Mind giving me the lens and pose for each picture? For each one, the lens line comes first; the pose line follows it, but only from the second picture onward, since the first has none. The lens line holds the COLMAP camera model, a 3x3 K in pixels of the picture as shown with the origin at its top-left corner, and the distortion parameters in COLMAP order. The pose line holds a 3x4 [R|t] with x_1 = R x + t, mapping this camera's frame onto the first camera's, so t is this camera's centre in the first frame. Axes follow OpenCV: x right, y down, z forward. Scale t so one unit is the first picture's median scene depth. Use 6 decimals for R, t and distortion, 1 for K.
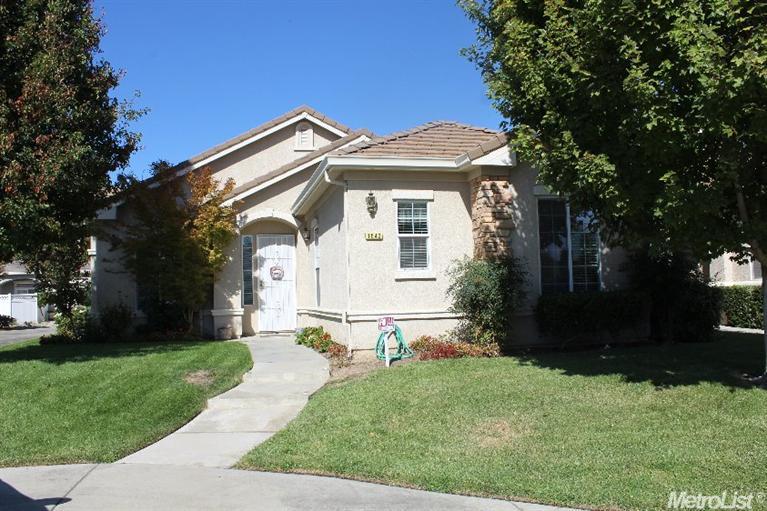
lens RADIAL K [[644.2, 0, 387.3], [0, 644.2, 253.4], [0, 0, 1]] dist [-0.168191, 0.154914]
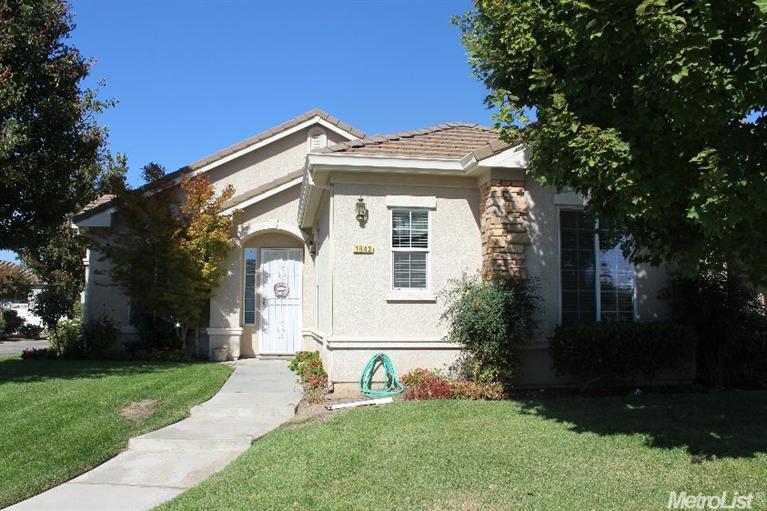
lens RADIAL K [[644.2, 0, 387.3], [0, 644.2, 253.4], [0, 0, 1]] dist [-0.168191, 0.154914]
pose [[0.996346, 0.024303, -0.081874, 0.081218], [-0.027029, 0.999111, -0.032349, 0.005414], [0.081015, 0.034444, 0.996118, 0.154040]]
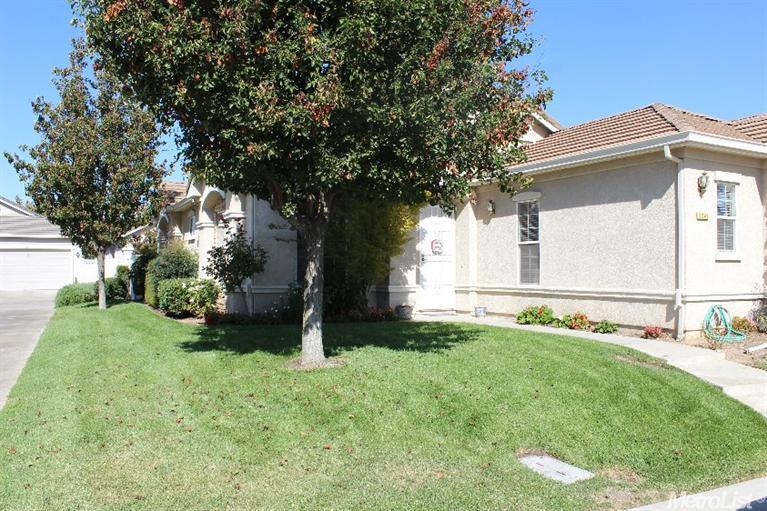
lens RADIAL K [[644.2, 0, 387.3], [0, 644.2, 253.4], [0, 0, 1]] dist [-0.168191, 0.154914]
pose [[0.971615, 0.036910, 0.233671, -0.717333], [-0.045347, 0.998495, 0.030836, 0.022874], [-0.232181, -0.040557, 0.971827, 0.176904]]
